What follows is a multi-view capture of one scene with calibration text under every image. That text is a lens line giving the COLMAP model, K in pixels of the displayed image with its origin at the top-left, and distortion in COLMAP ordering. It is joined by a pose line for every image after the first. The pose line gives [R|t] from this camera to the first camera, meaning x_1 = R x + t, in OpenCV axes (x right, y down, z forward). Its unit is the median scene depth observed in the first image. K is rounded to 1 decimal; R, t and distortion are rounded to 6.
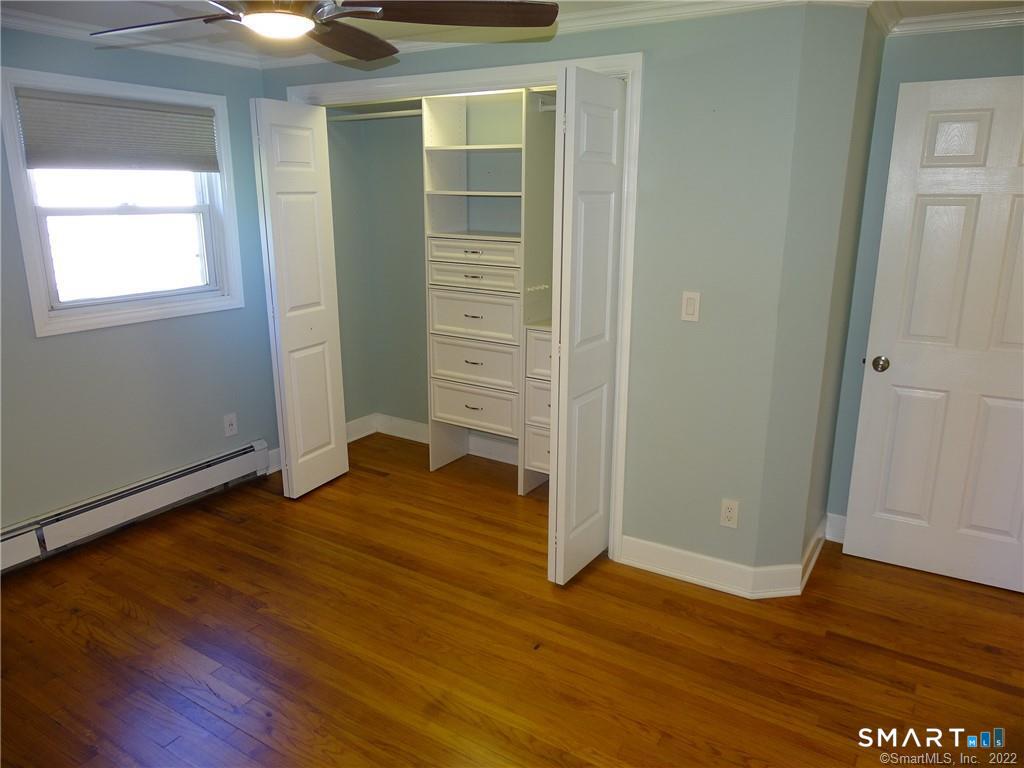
lens RADIAL K [[728.9, 0, 520.3], [0, 728.9, 384.5], [0, 0, 1]] dist [0.002318, 0.002712]
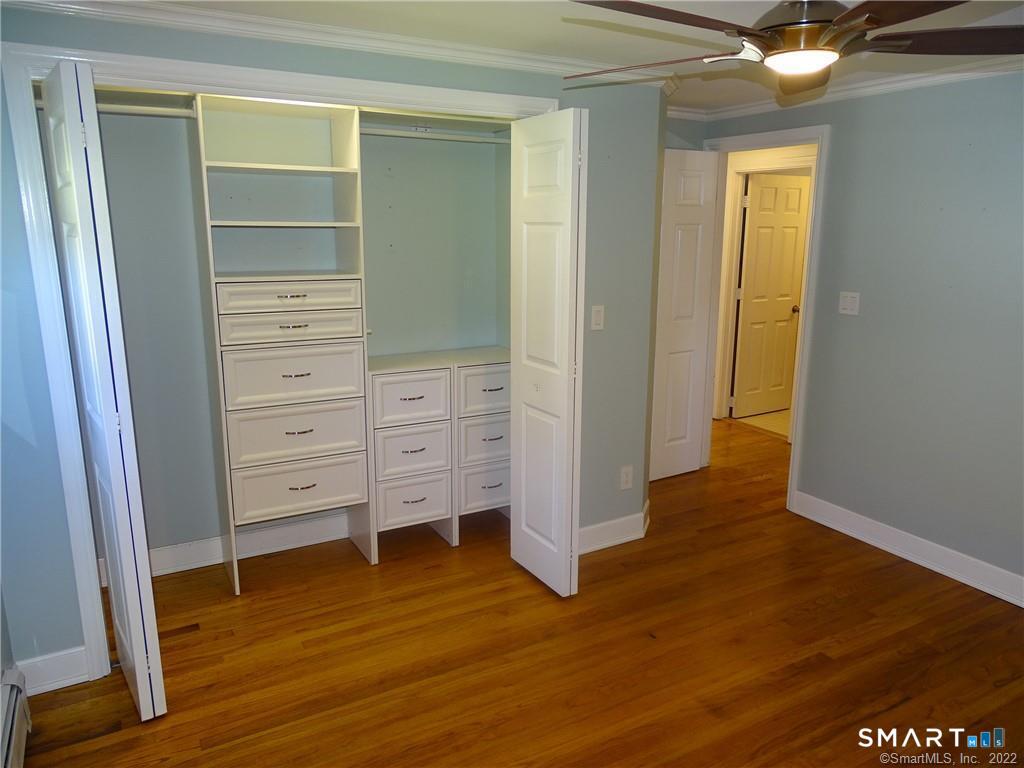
lens RADIAL K [[728.9, 0, 516.3], [0, 728.9, 384.5], [0, 0, 1]] dist [0.002318, 0.002712]
pose [[0.474784, -0.197183, 0.857729, -0.727493], [0.221092, 0.970048, 0.100622, -0.125767], [-0.851880, 0.141864, 0.504159, 0.440582]]
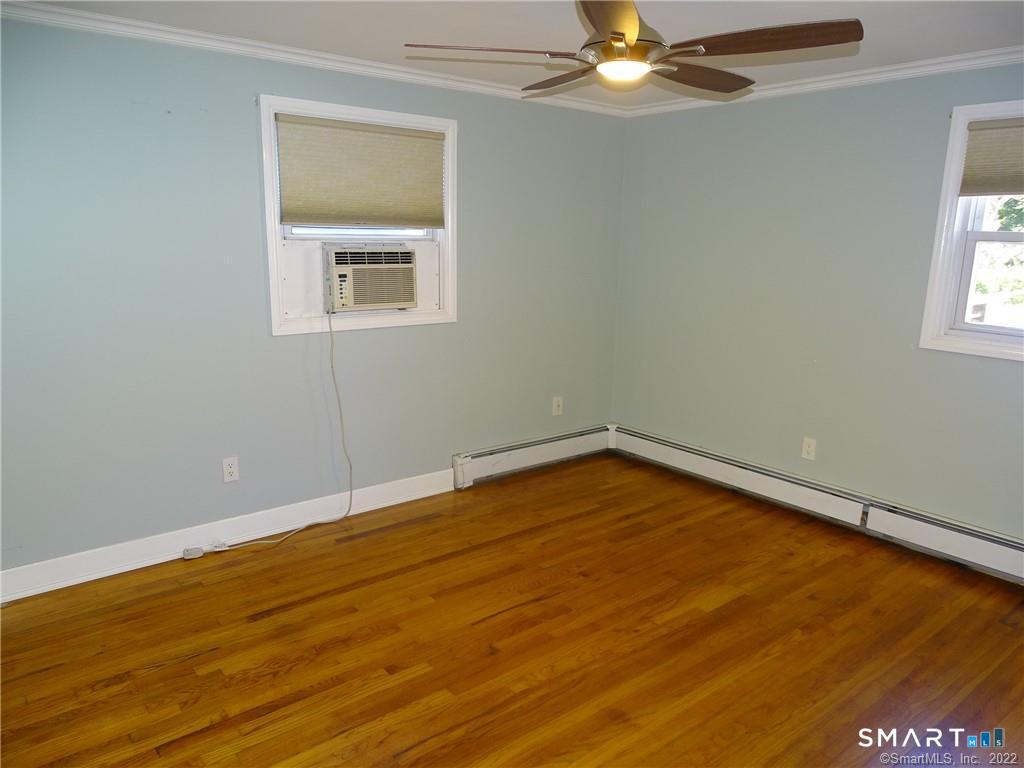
lens RADIAL K [[728.9, 0, 513.0], [0, 728.9, 385.4], [0, 0, 1]] dist [0.002318, 0.002712]
pose [[-0.335280, 0.185561, -0.923663, 0.517935], [-0.260766, 0.923830, 0.280249, -0.143919], [0.905311, 0.334822, -0.261354, 0.667221]]
